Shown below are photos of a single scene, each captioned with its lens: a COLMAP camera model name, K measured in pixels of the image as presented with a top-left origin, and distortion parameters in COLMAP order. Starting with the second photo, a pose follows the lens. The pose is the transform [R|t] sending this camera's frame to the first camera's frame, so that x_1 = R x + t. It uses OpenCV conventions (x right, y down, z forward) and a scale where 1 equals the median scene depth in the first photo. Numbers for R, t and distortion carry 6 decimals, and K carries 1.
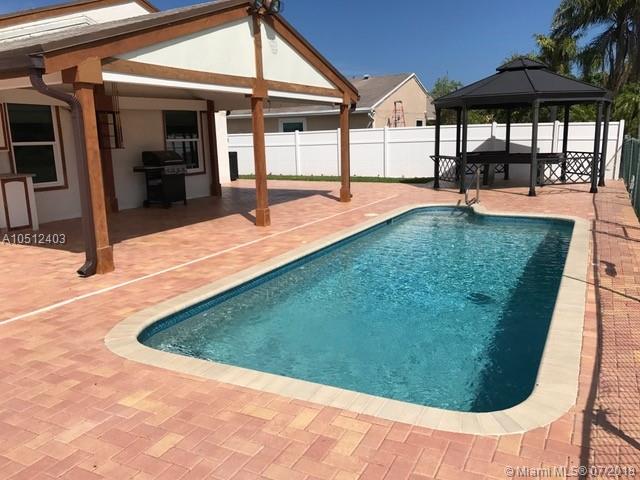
lens RADIAL K [[519.7, 0, 322.3], [0, 519.7, 237.0], [0, 0, 1]] dist [0.045241, -0.081763]
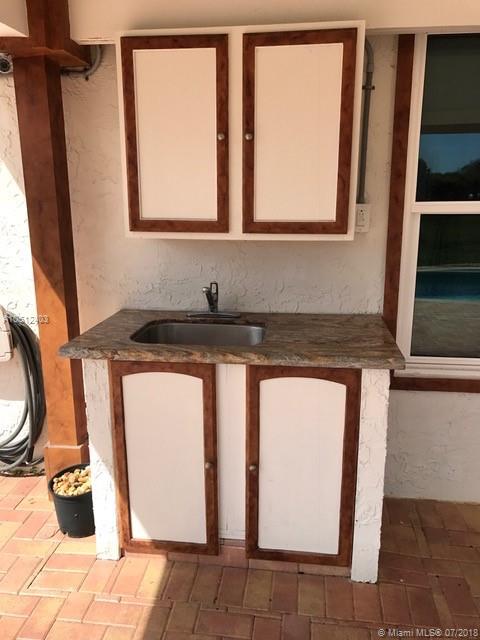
lens RADIAL K [[519.7, 0, 240.0], [0, 519.7, 320.0], [0, 0, 1]] dist [0.045241, -0.081763]
pose [[0.340244, 0.242205, -0.908609, -0.347633], [-0.181260, 0.965031, 0.189369, -0.147418], [0.922702, 0.100263, 0.372248, 0.775272]]
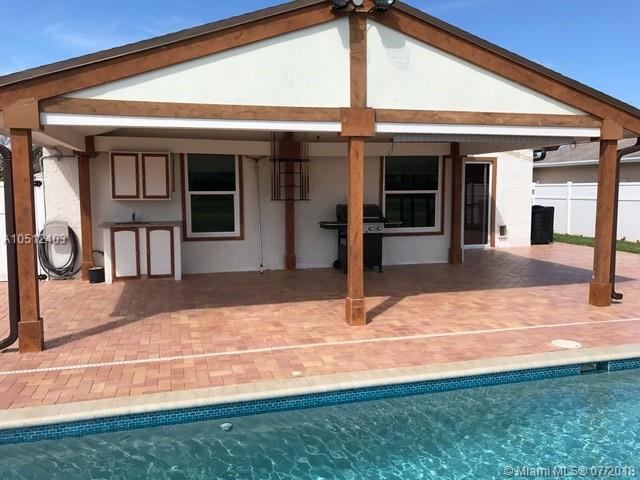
lens RADIAL K [[519.7, 0, 322.3], [0, 519.7, 237.0], [0, 0, 1]] dist [0.045241, -0.081763]
pose [[0.681184, 0.090805, -0.726459, 0.311074], [-0.151746, 0.988241, -0.018762, -0.106125], [0.716214, 0.123017, 0.686953, 0.467522]]
